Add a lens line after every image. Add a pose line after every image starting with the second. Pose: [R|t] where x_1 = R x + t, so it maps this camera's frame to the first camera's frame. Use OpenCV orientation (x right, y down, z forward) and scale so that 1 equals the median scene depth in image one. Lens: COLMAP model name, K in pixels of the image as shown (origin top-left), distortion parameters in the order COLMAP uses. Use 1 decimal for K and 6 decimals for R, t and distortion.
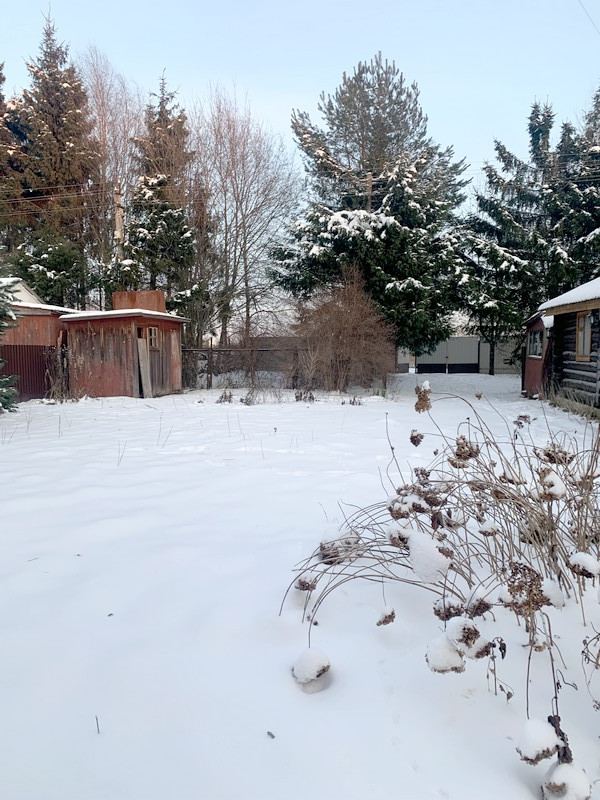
lens RADIAL K [[598.1, 0, 296.1], [0, 598.1, 400.8], [0, 0, 1]] dist [0.009543, 0.000800]
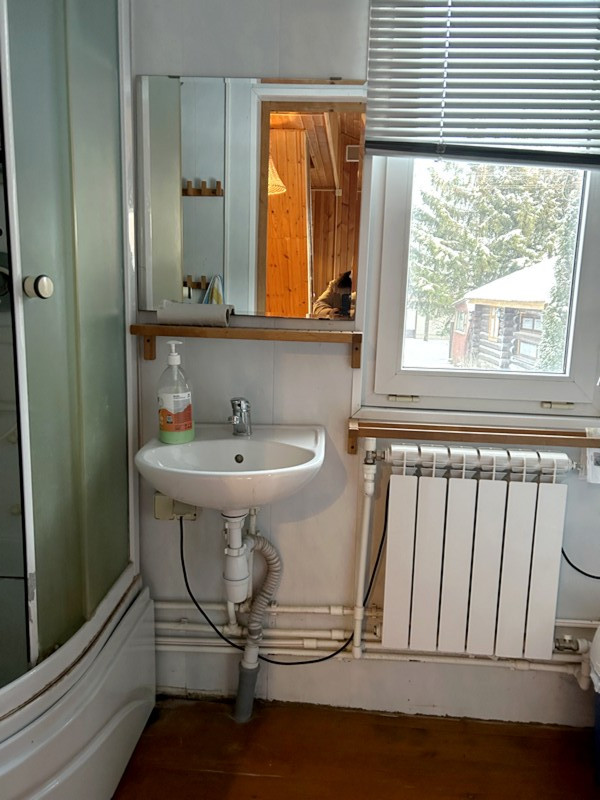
lens RADIAL K [[607.0, 0, 305.0], [0, 607.0, 402.5], [0, 0, 1]] dist [0.002570, -0.000737]
pose [[0.992188, 0.020720, 0.123019, -0.068900], [-0.031481, 0.995781, 0.086187, -0.025047], [-0.120714, -0.089387, 0.988655, -0.208903]]
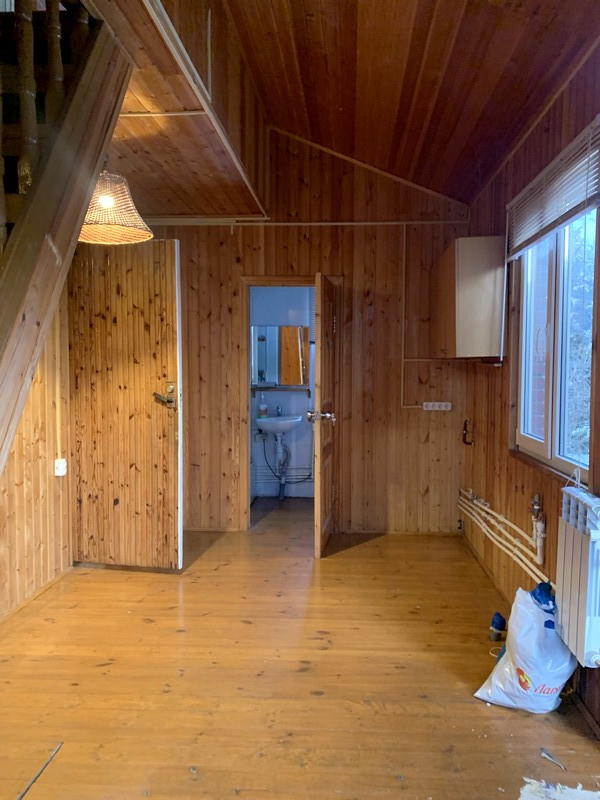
lens RADIAL K [[598.1, 0, 300.2], [0, 598.1, 398.5], [0, 0, 1]] dist [0.009543, 0.000800]
pose [[0.993132, 0.006876, 0.116794, -0.398570], [-0.003907, 0.999664, -0.025628, 0.120104], [-0.116931, 0.024996, 0.992825, -3.305383]]
